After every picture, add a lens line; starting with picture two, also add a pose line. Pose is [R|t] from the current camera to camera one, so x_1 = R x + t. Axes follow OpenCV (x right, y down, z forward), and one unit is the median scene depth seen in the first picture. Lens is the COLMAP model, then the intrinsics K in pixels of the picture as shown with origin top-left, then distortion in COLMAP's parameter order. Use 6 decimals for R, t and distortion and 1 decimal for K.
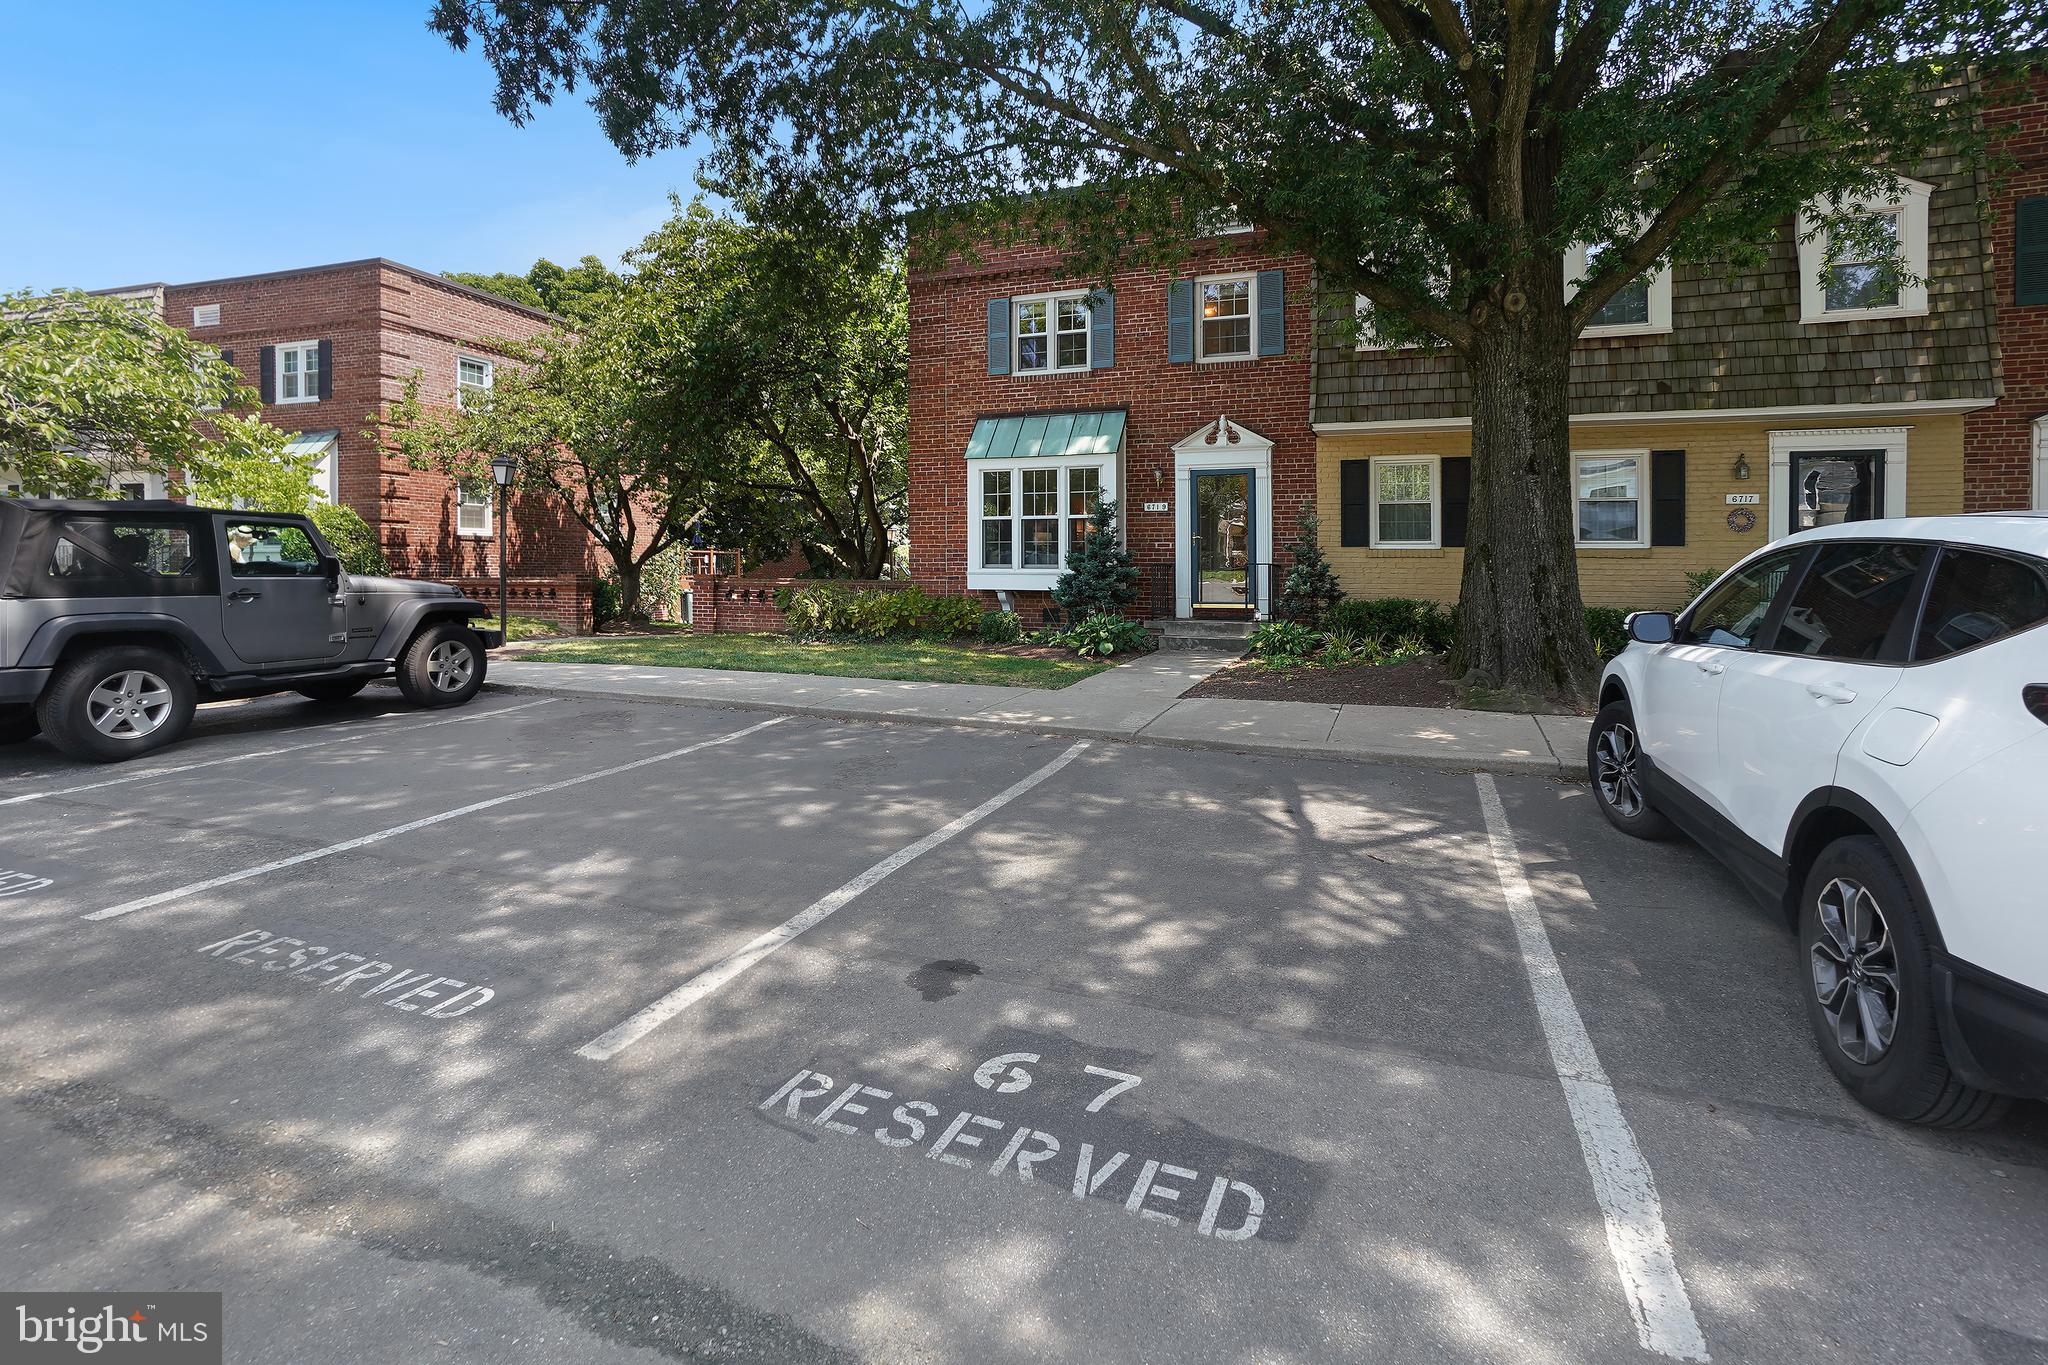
lens RADIAL K [[929.5, 0, 1024.0], [0, 929.5, 682.5], [0, 0, 1]] dist [-0.051992, 0.023902]
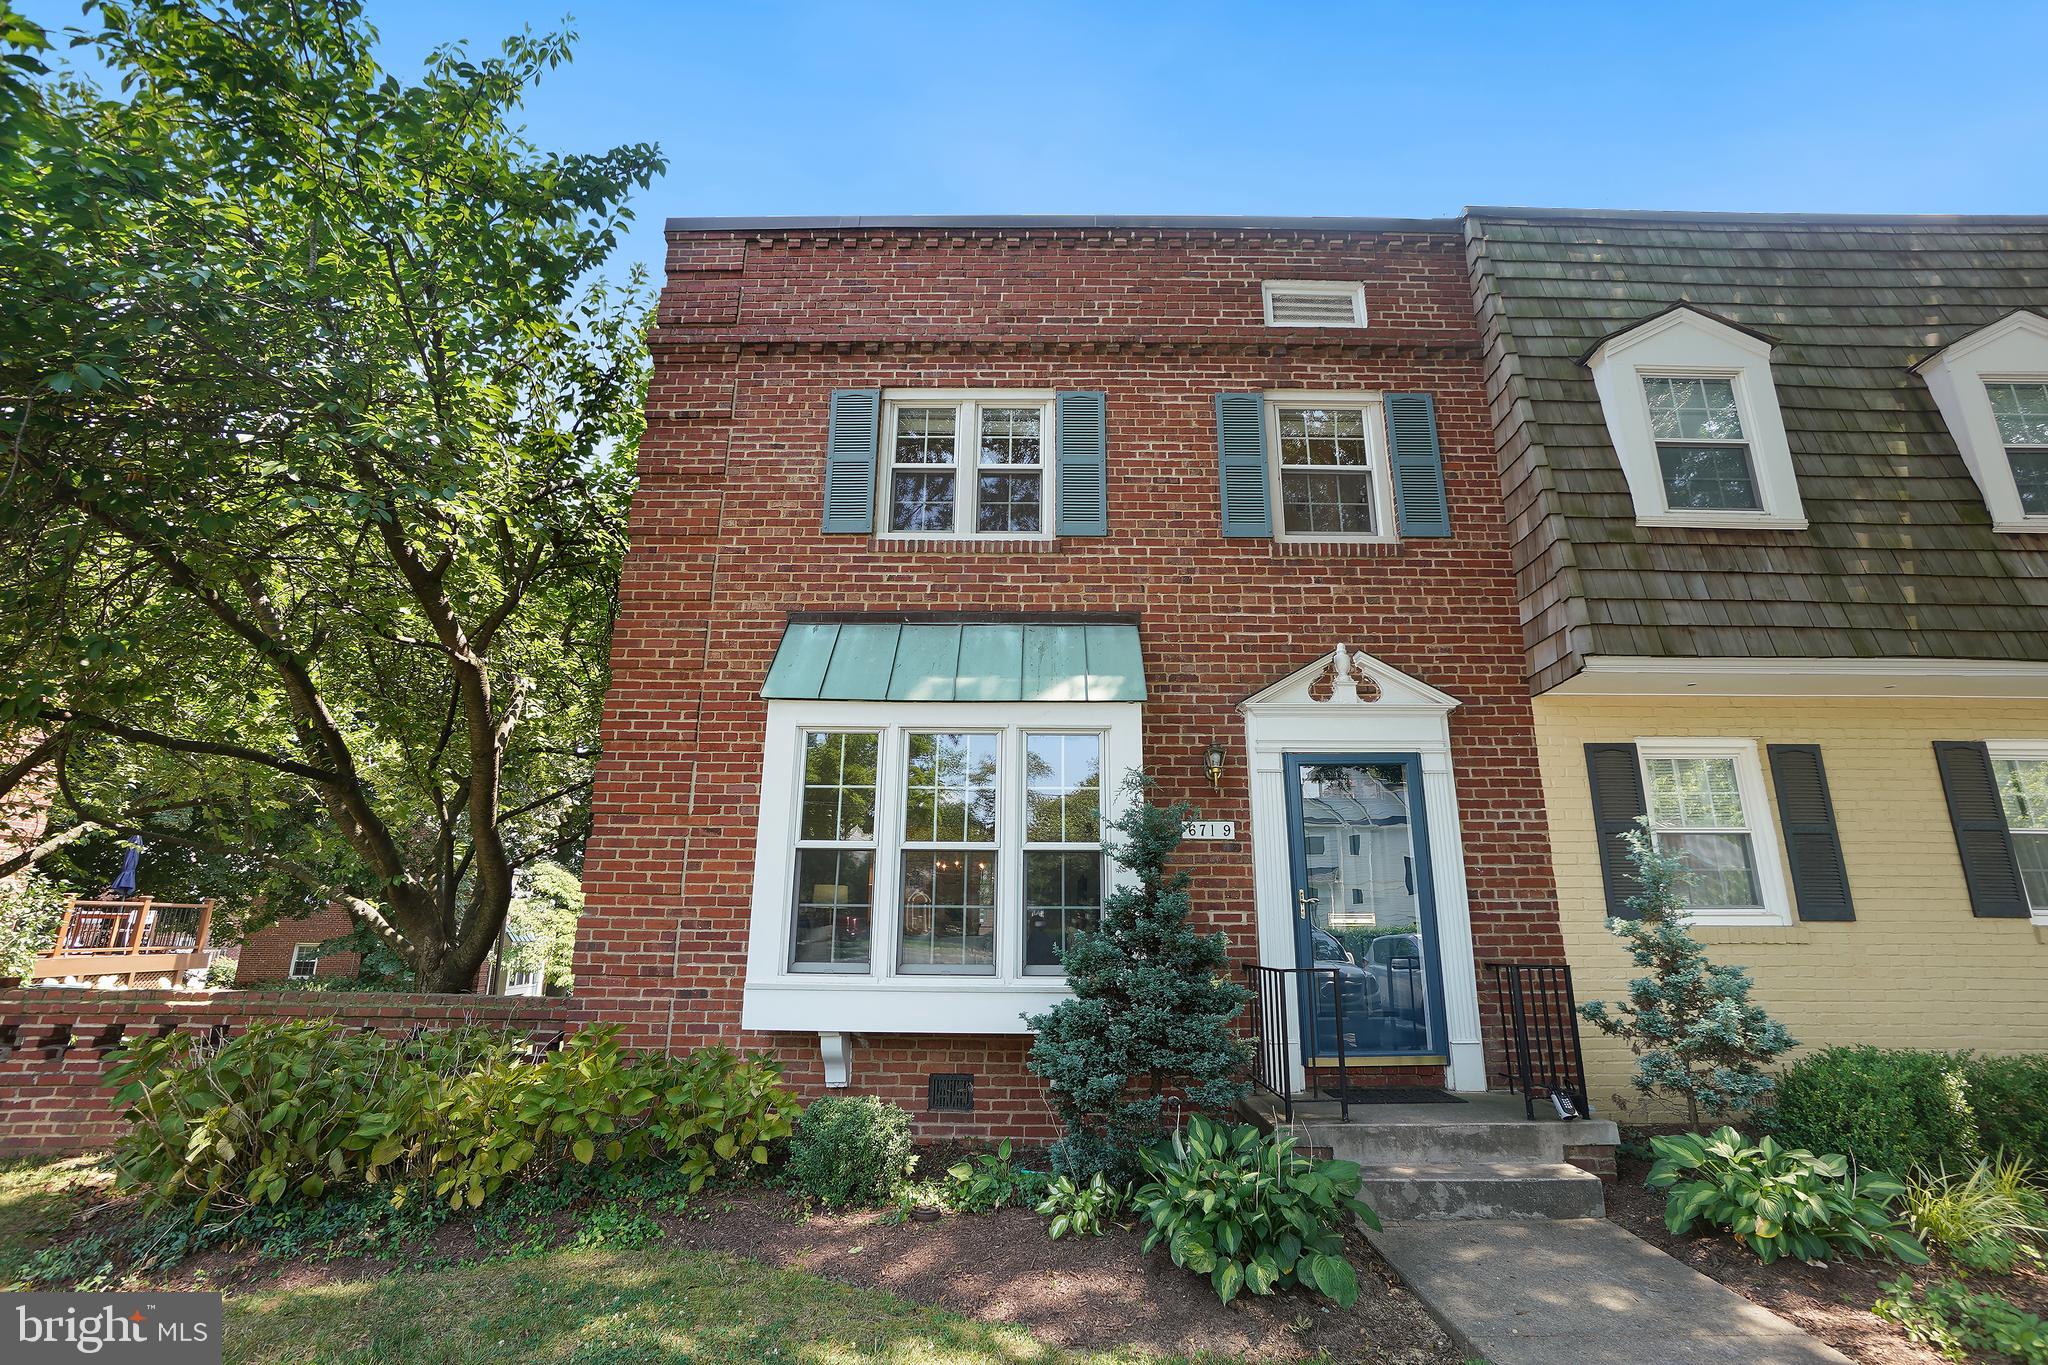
lens RADIAL K [[964.9, 0, 1024.0], [0, 964.9, 682.5], [0, 0, 1]] dist [-0.031747, 0.000114]
pose [[0.935849, 0.092709, 0.339987, -0.104204], [0.038375, 0.932227, -0.359834, -0.091761], [-0.350304, 0.349798, 0.868866, 0.599444]]
